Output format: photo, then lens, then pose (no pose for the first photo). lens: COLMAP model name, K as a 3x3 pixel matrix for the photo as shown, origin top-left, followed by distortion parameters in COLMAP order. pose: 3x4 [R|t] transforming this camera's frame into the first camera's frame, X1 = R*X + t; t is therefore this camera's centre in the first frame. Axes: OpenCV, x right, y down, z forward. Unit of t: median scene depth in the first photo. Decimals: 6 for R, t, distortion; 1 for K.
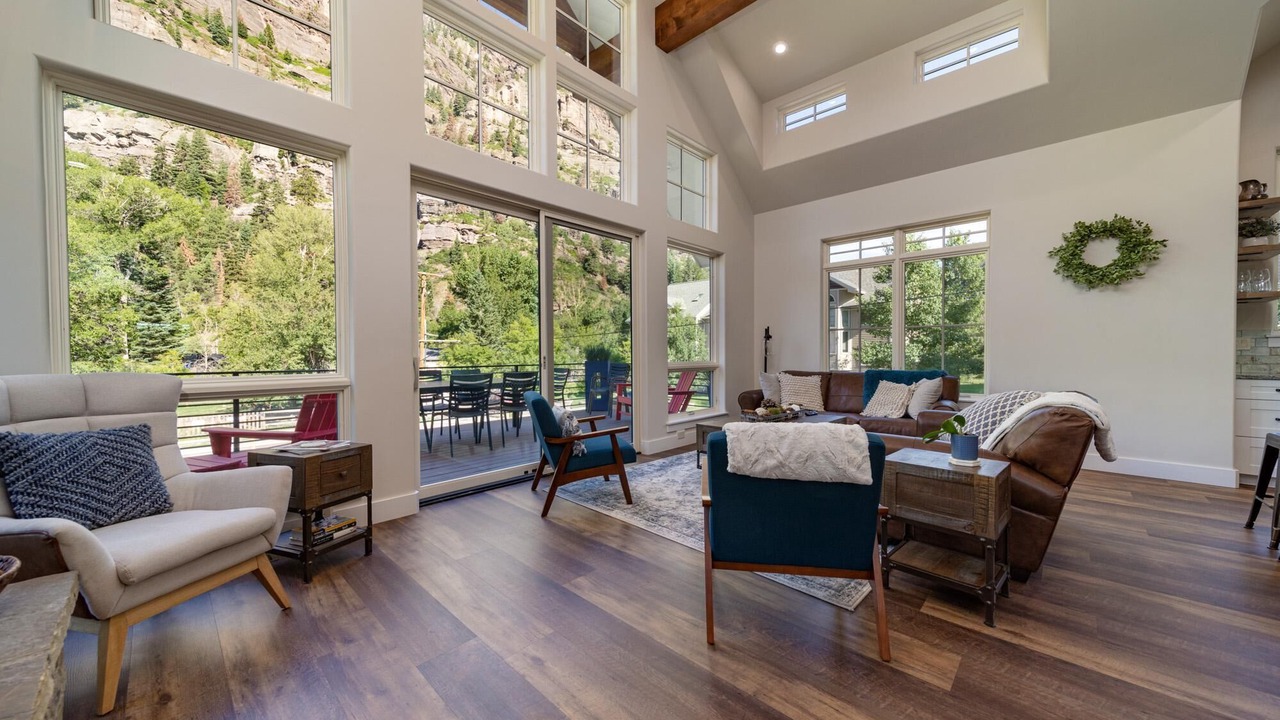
lens RADIAL K [[448.1, 0, 639.1], [0, 448.1, 360.7], [0, 0, 1]] dist [0.000403, 0.000060]
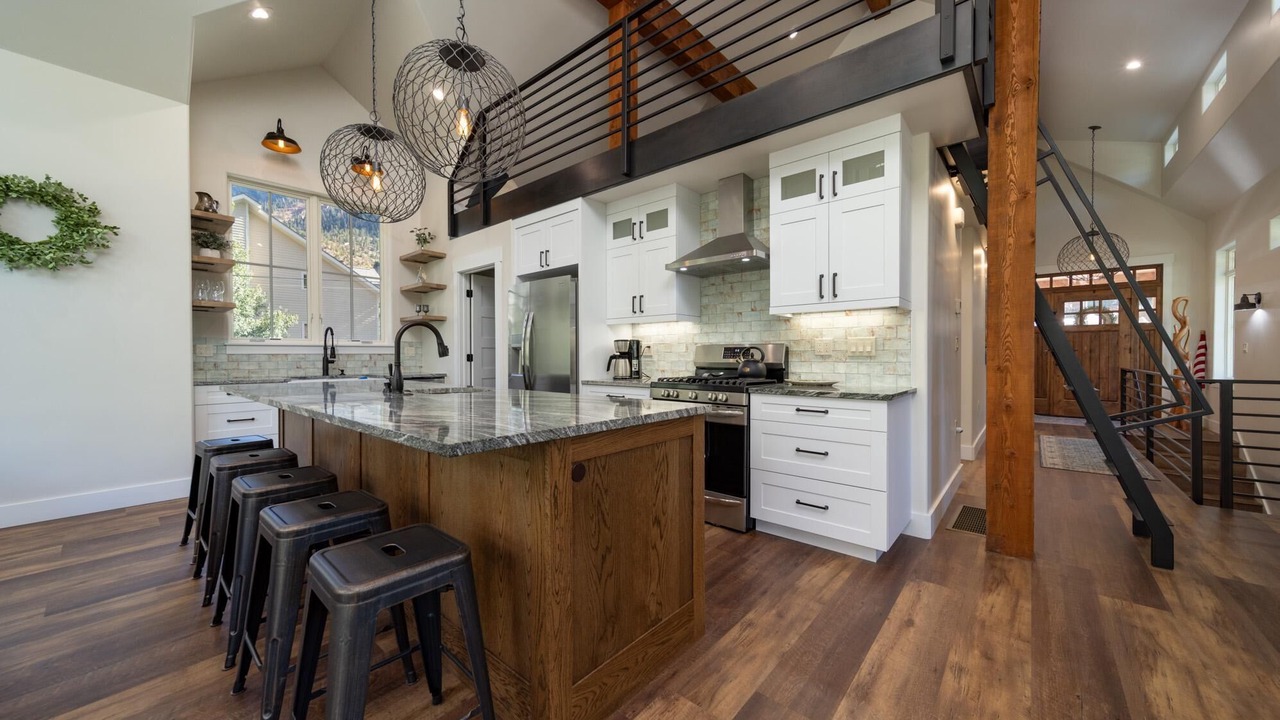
lens RADIAL K [[448.1, 0, 642.0], [0, 448.1, 357.0], [0, 0, 1]] dist [0.000403, 0.000060]
pose [[-0.061717, 0.001593, 0.998092, 0.268857], [0.017046, 0.999855, -0.000542, -0.005725], [-0.997948, 0.016980, -0.061735, 0.063143]]
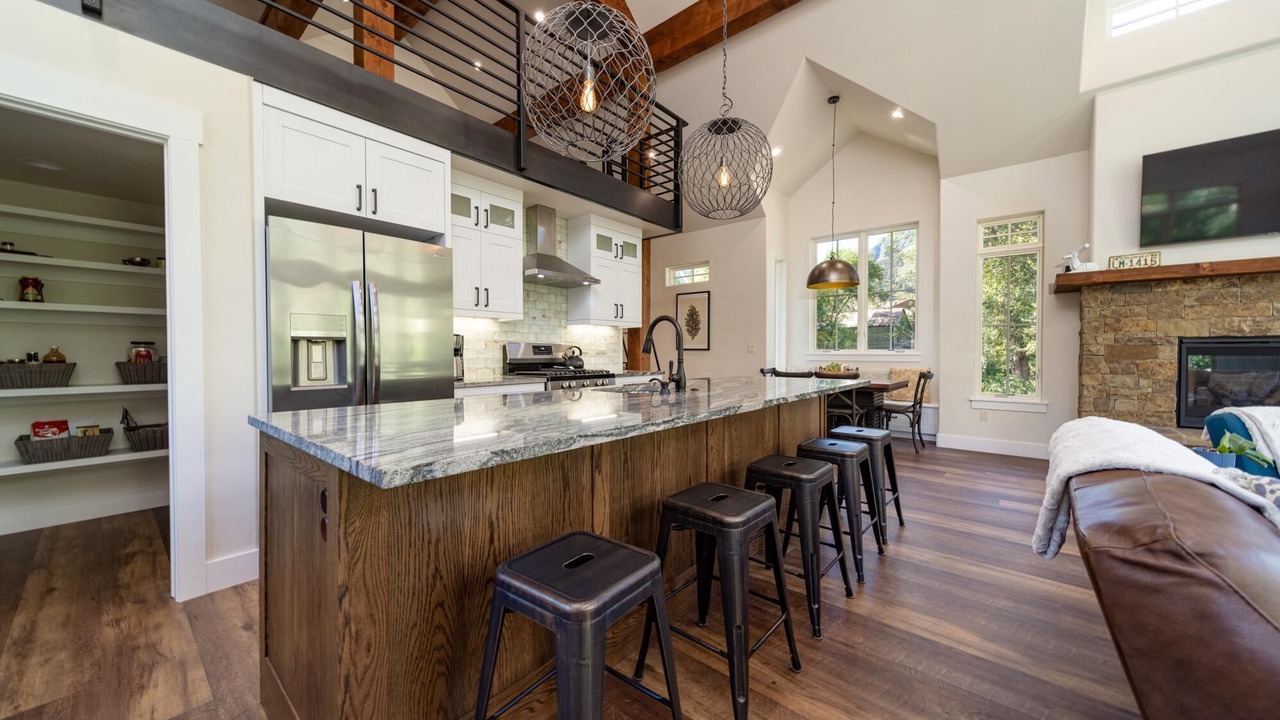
lens RADIAL K [[448.1, 0, 641.3], [0, 448.1, 361.0], [0, 0, 1]] dist [0.000403, 0.000060]
pose [[-0.997749, 0.020312, -0.063914, 1.289079], [0.018856, 0.999550, 0.023316, -0.005877], [0.064359, 0.022059, -0.997683, 1.313642]]
